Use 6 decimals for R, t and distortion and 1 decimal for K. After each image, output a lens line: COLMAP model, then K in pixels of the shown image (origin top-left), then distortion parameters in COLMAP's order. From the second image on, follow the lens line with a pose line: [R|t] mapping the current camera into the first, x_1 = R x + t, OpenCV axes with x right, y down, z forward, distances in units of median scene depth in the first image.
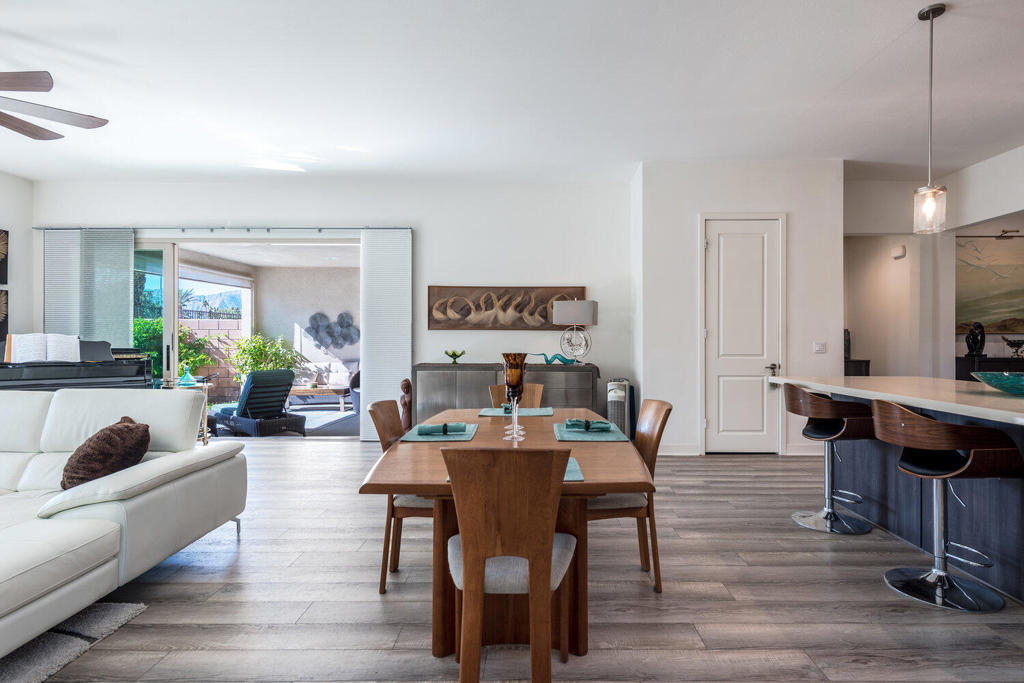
lens RADIAL K [[532.3, 0, 535.6], [0, 532.3, 340.0], [0, 0, 1]] dist [0.011041, -0.006425]
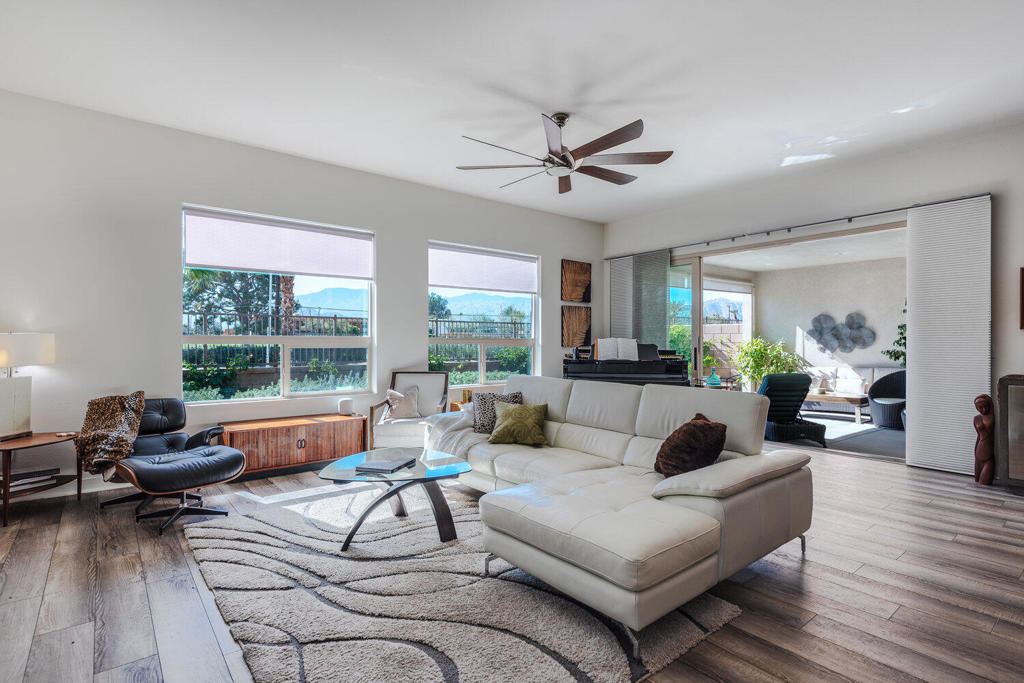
lens RADIAL K [[503.6, 0, 512.0], [0, 503.6, 341.5], [0, 0, 1]] dist [0.010644, -0.001826]
pose [[0.626013, -0.002556, -0.779808, -0.130304], [-0.000076, 0.999994, -0.003338, 0.000452], [0.779812, 0.002149, 0.626010, 0.039306]]
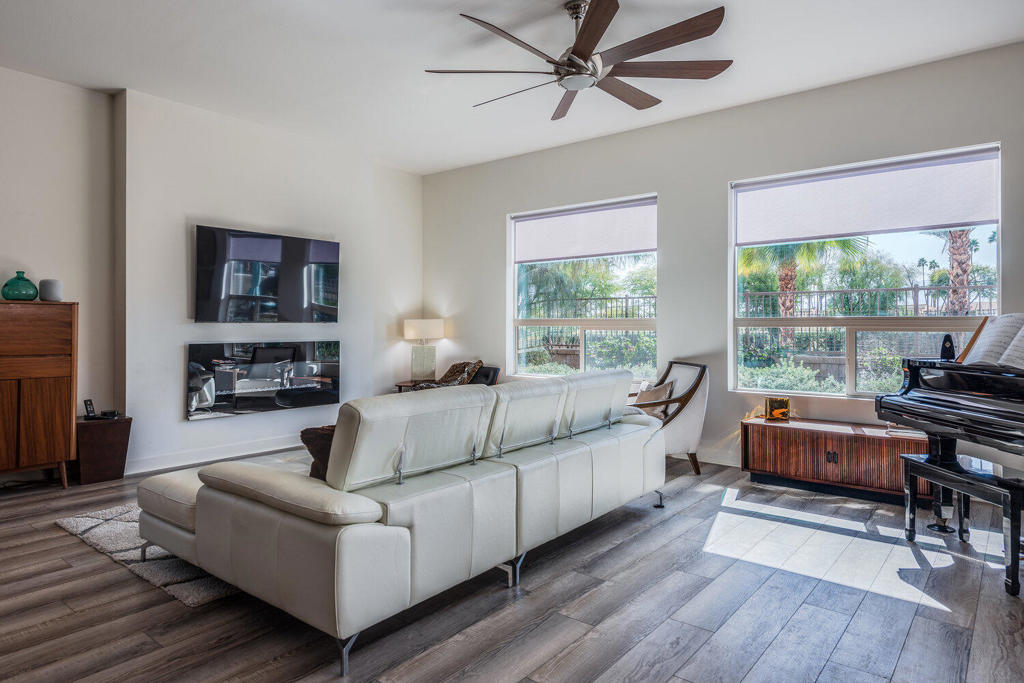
lens RADIAL K [[623.5, 0, 505.7], [0, 623.5, 322.9], [0, 0, 1]] dist [0.011565, 0.000303]
pose [[-0.639399, -0.005686, -0.768854, -0.117161], [-0.002150, 0.999982, -0.005608, 0.002391], [0.768872, -0.001933, -0.639400, 1.067916]]
